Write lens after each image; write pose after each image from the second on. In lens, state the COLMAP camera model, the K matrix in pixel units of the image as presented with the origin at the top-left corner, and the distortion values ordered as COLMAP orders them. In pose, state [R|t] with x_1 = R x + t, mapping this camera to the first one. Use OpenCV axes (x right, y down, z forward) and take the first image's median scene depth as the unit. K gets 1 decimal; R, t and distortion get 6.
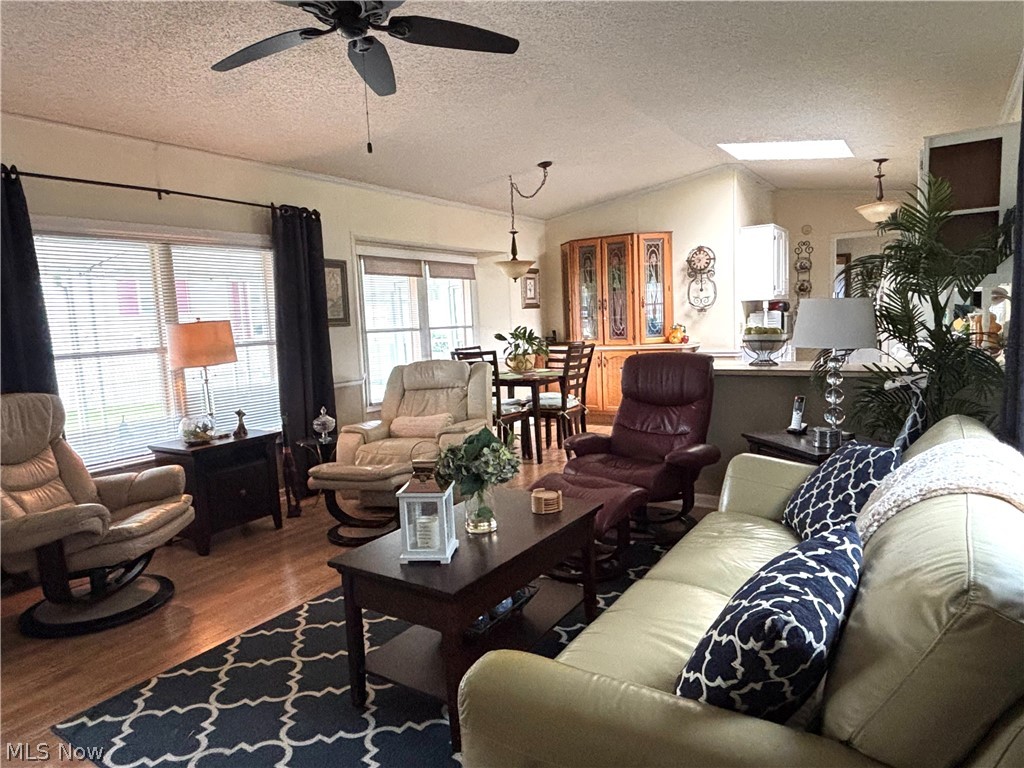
lens RADIAL K [[636.7, 0, 508.8], [0, 636.7, 383.0], [0, 0, 1]] dist [0.042327, -0.046639]
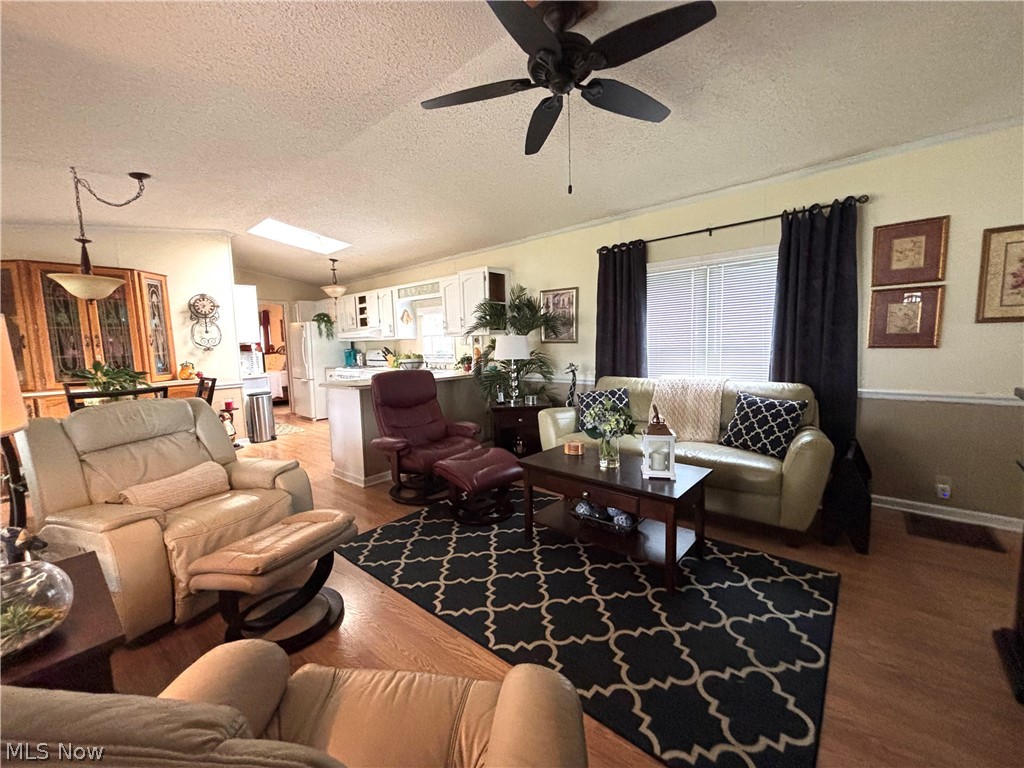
lens RADIAL K [[410.8, 0, 511.1], [0, 410.8, 384.0], [0, 0, 1]] dist [0.003122, 0.000204]
pose [[0.133490, -0.060700, 0.989190, -0.804753], [0.125887, 0.991076, 0.043828, -0.034557], [-0.983022, 0.118676, 0.139940, 0.808641]]
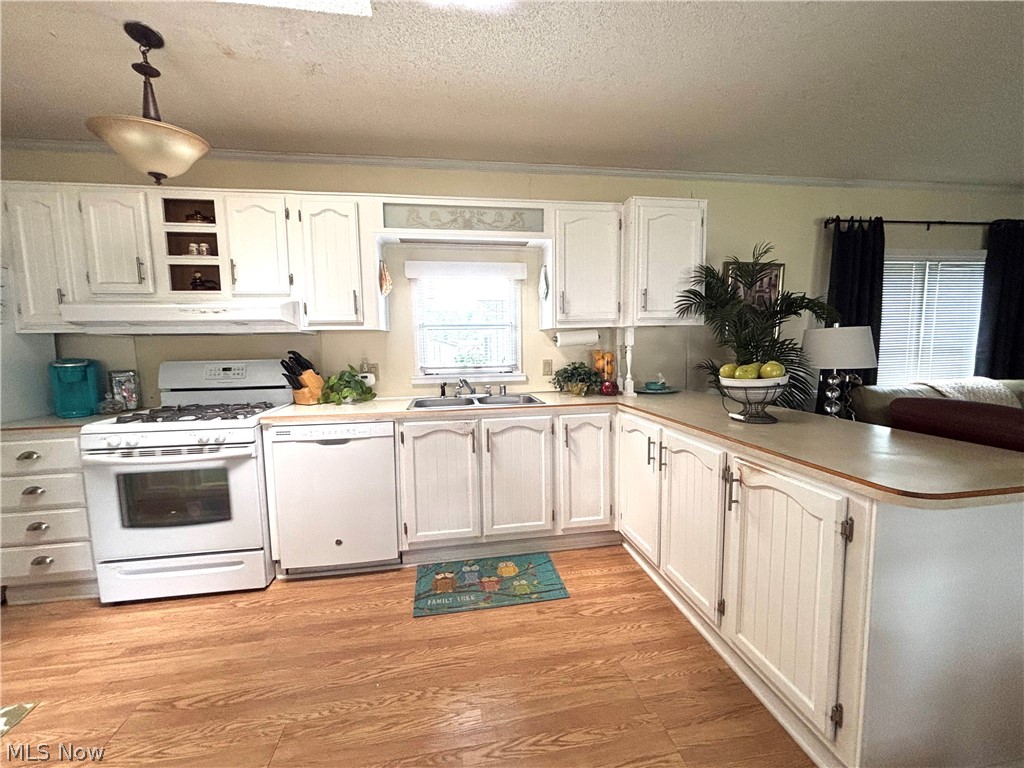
lens RADIAL K [[410.8, 0, 511.1], [0, 410.8, 384.0], [0, 0, 1]] dist [0.003122, 0.000204]
pose [[-0.678014, -0.017736, 0.734835, 0.342202], [0.125209, 0.982311, 0.139237, -0.208619], [-0.724306, 0.186412, -0.663801, 1.957579]]
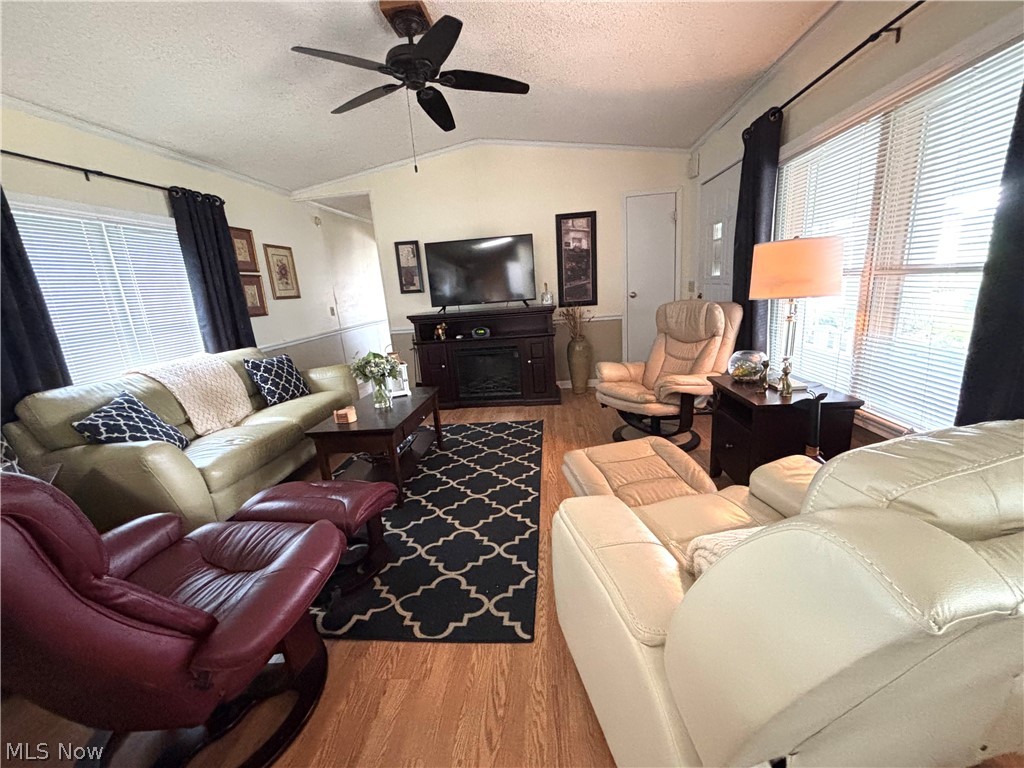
lens RADIAL K [[414.1, 0, 512.0], [0, 414.1, 384.0], [0, 0, 1]] dist [-0.003038, -0.000257]
pose [[-0.873969, 0.220552, -0.433054, 0.100391], [0.066799, 0.937149, 0.342475, -0.156840], [0.481370, 0.270385, -0.833772, 1.619151]]
